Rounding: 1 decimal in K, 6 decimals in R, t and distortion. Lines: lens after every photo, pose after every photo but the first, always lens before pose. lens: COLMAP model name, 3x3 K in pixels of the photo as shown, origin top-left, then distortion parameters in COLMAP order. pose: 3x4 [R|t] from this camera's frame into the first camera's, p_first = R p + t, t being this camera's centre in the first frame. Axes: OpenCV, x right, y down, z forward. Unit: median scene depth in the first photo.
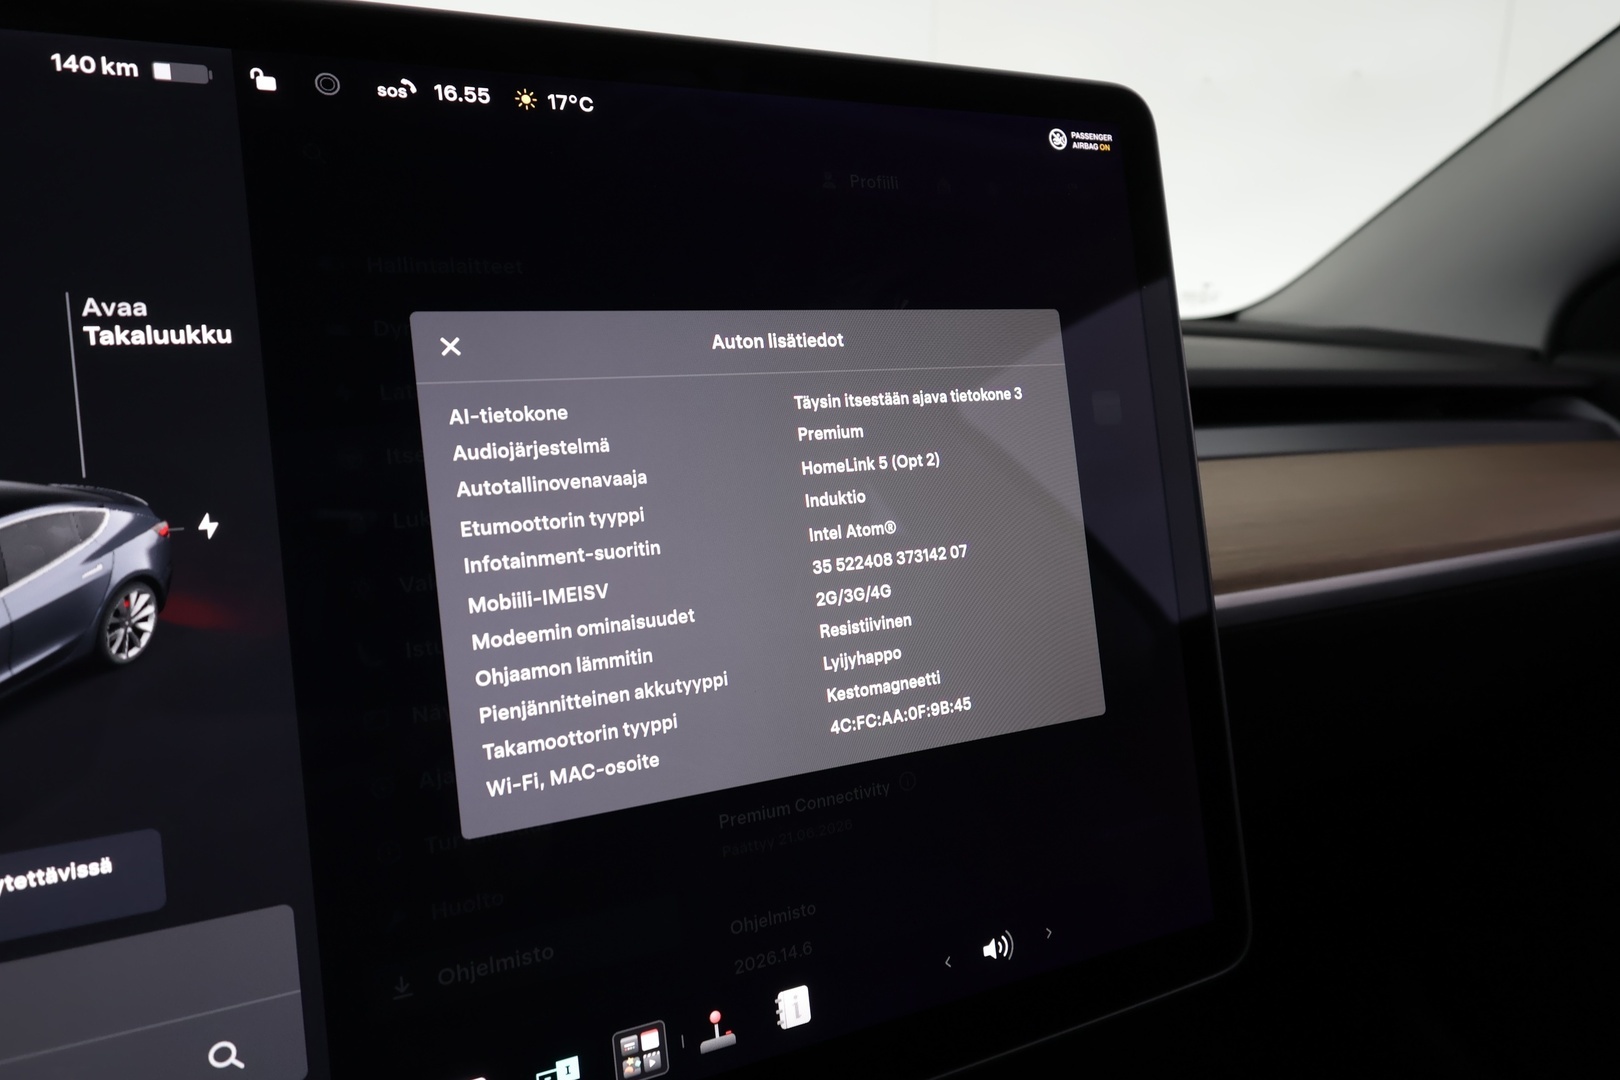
lens RADIAL K [[1077.5, 0, 810.3], [0, 1077.5, 542.0], [0, 0, 1]] dist [0.009552, 0.004523]
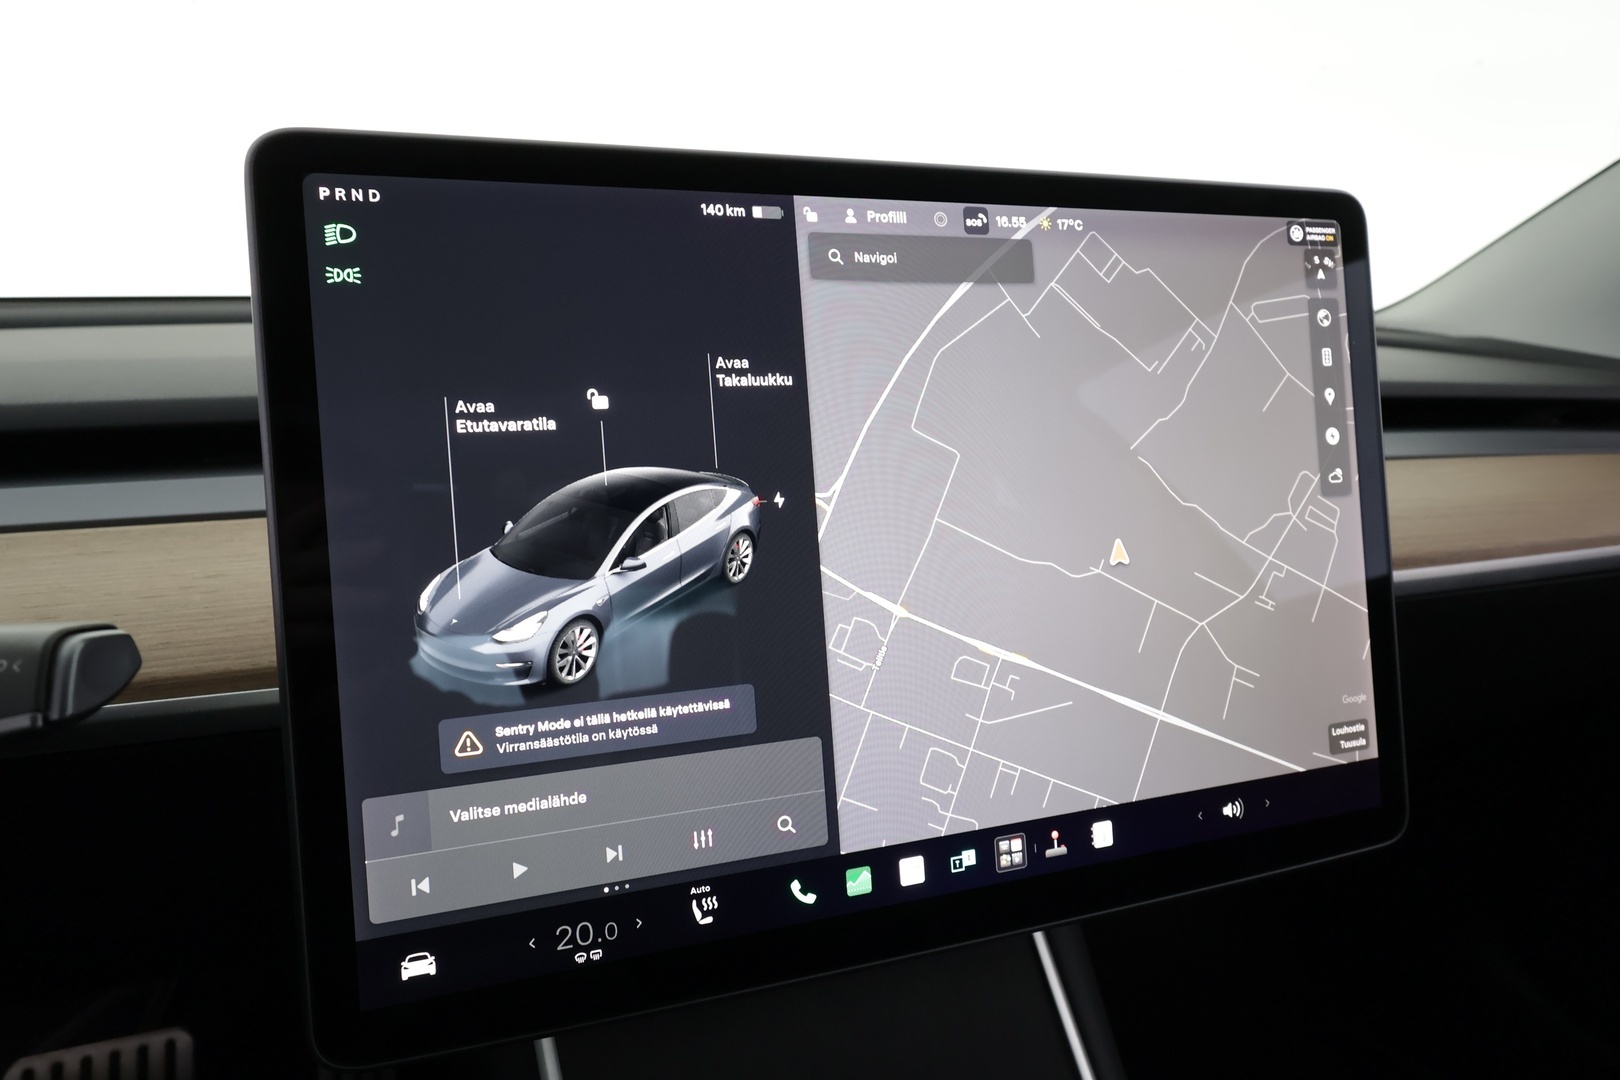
lens RADIAL K [[1077.5, 0, 800.7], [0, 1077.5, 552.1], [0, 0, 1]] dist [0.009552, 0.004523]
pose [[0.997326, 0.039924, -0.061215, -0.395164], [-0.037636, 0.998565, 0.038090, 0.000188], [0.062648, -0.035684, 0.997398, -0.555076]]
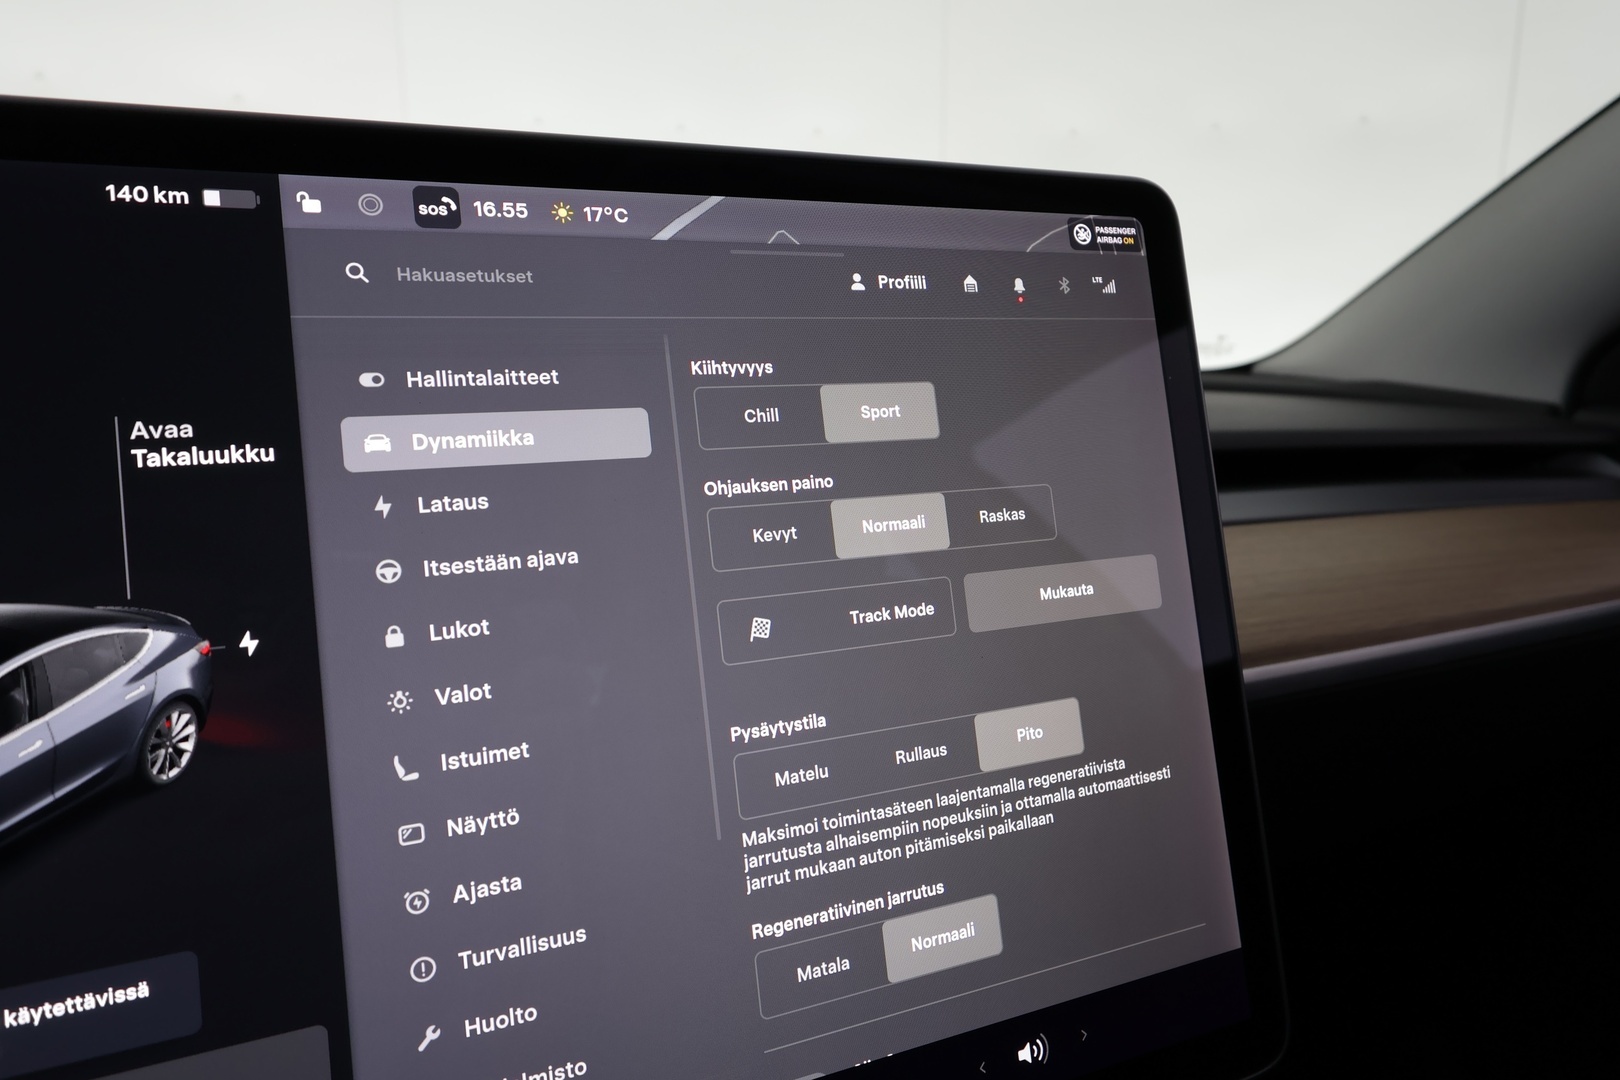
lens RADIAL K [[1077.5, 0, 811.7], [0, 1077.5, 539.7], [0, 0, 1]] dist [0.009552, 0.004523]
pose [[0.999942, -0.003410, -0.010207, -0.020006], [0.003051, 0.999383, -0.034996, -0.069700], [0.010320, 0.034963, 0.999335, -0.005164]]
